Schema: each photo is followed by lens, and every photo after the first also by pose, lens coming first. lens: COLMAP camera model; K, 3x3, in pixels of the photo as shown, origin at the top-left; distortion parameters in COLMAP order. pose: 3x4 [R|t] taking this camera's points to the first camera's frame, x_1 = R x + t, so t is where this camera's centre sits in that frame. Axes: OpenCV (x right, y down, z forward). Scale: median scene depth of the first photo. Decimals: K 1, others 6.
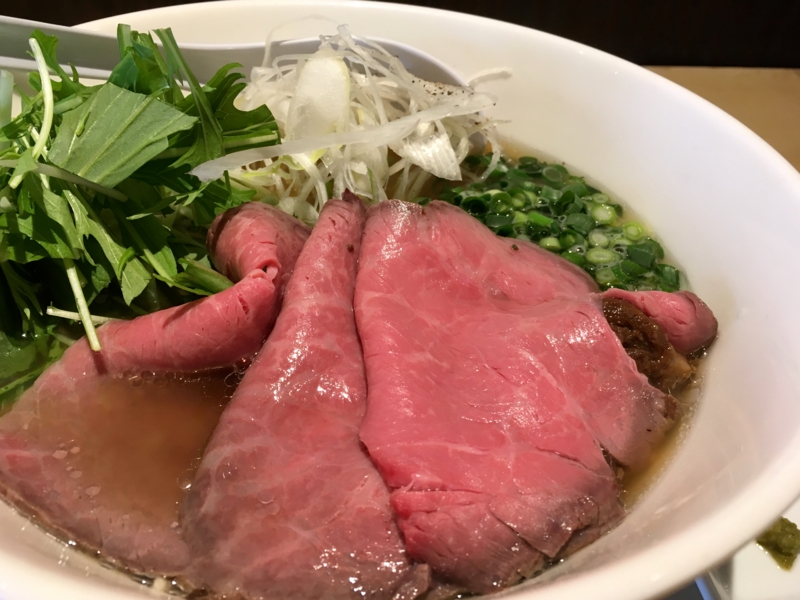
lens RADIAL K [[691.6, 0, 400.0], [0, 691.6, 300.0], [0, 0, 1]] dist [0.054056, -0.127291]
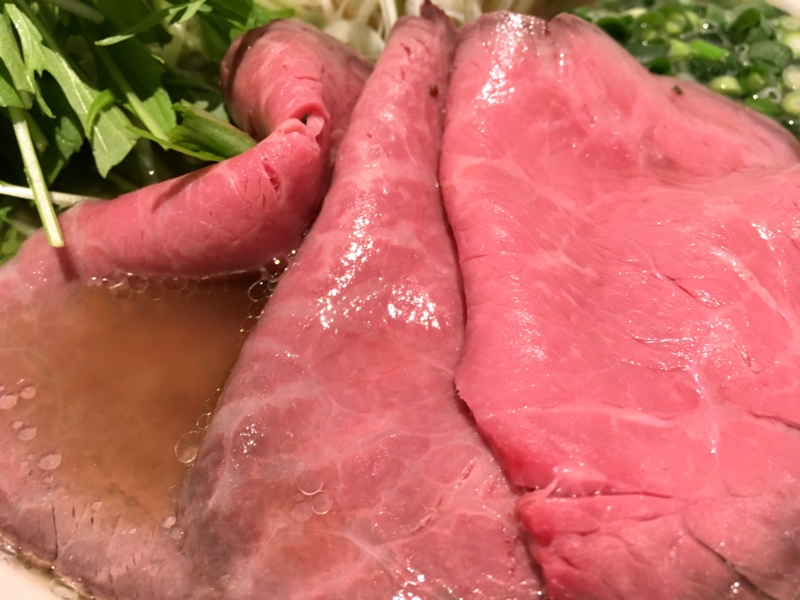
lens RADIAL K [[691.6, 0, 400.0], [0, 691.6, 300.0], [0, 0, 1]] dist [0.054056, -0.127291]
pose [[0.996588, 0.011995, -0.081666, -0.053190], [0.001923, 0.985741, 0.168260, 0.012056], [0.082520, -0.167843, 0.982354, 0.355312]]
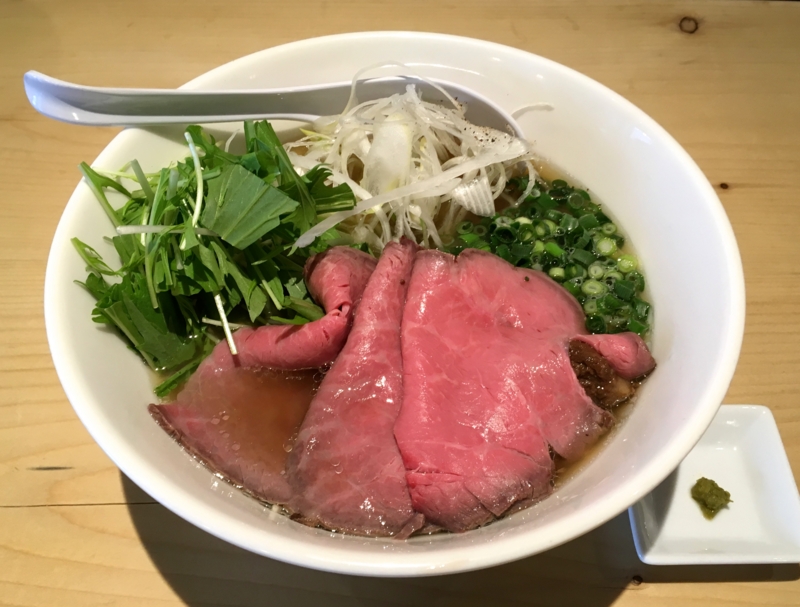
lens RADIAL K [[772.4, 0, 414.1], [0, 772.4, 291.9], [0, 0, 1]] dist [0.005146, -0.002604]
pose [[0.990312, 0.075031, -0.116842, 0.156383], [-0.047561, 0.973832, 0.222239, -0.462045], [0.130460, -0.214529, 0.967966, -0.595759]]
